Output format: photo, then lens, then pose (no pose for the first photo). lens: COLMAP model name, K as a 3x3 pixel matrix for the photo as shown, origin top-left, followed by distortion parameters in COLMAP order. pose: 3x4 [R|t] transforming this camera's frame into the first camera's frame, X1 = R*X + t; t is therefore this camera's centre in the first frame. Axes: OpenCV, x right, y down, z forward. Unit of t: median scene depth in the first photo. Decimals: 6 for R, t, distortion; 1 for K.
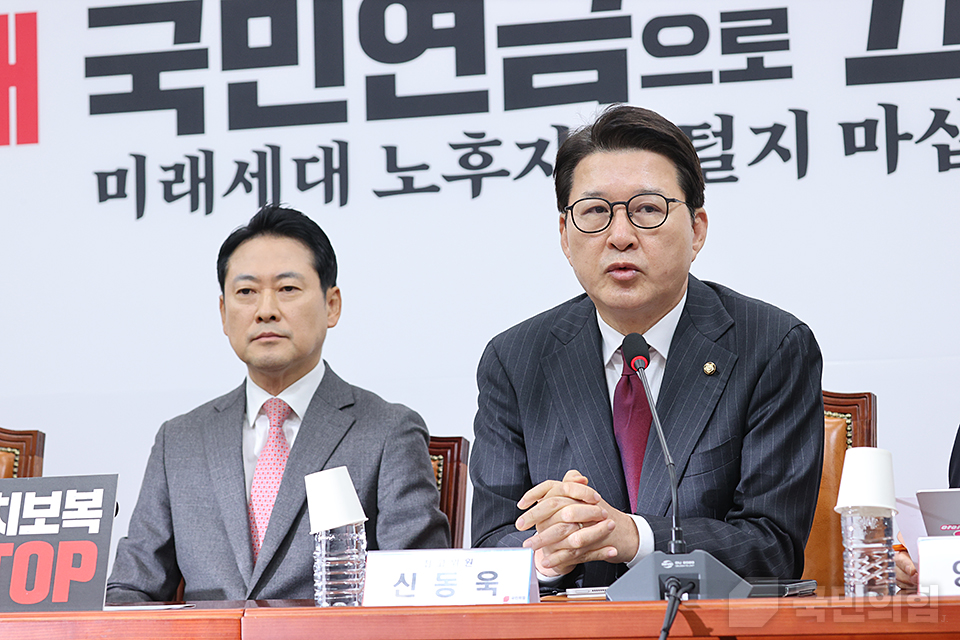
lens RADIAL K [[2785.3, 0, 480.0], [0, 2785.3, 320.0], [0, 0, 1]] dist [0.007178, -1.122609]
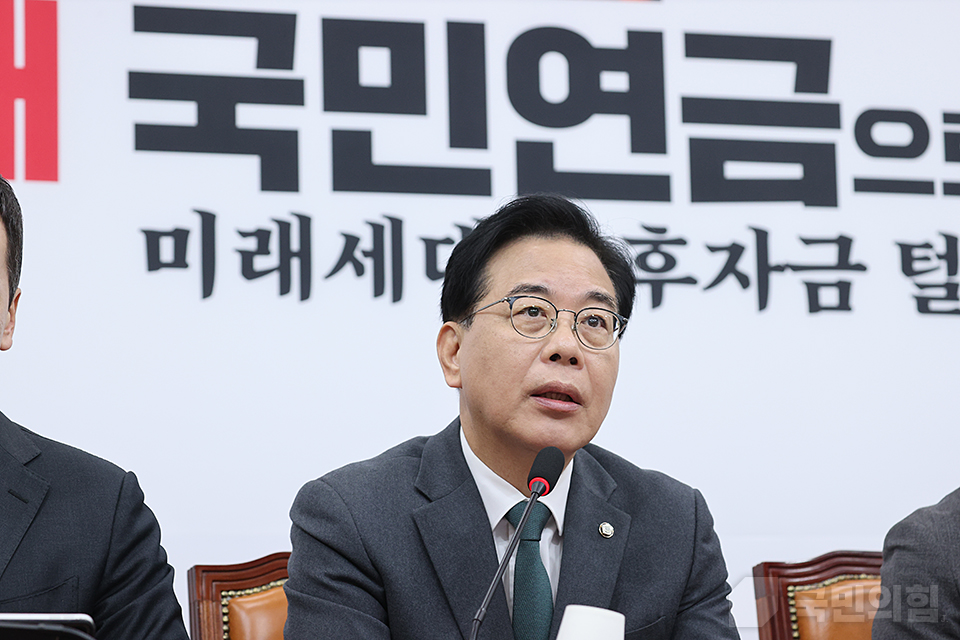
lens RADIAL K [[3513.2, 0, 480.0], [0, 3513.2, 320.0], [0, 0, 1]] dist [0.029761, -1.667034]
pose [[0.837336, 0.078195, 0.541067, -0.575741], [-0.051036, 0.996576, -0.065044, 0.026513], [-0.544301, 0.026850, 0.838460, 0.187025]]
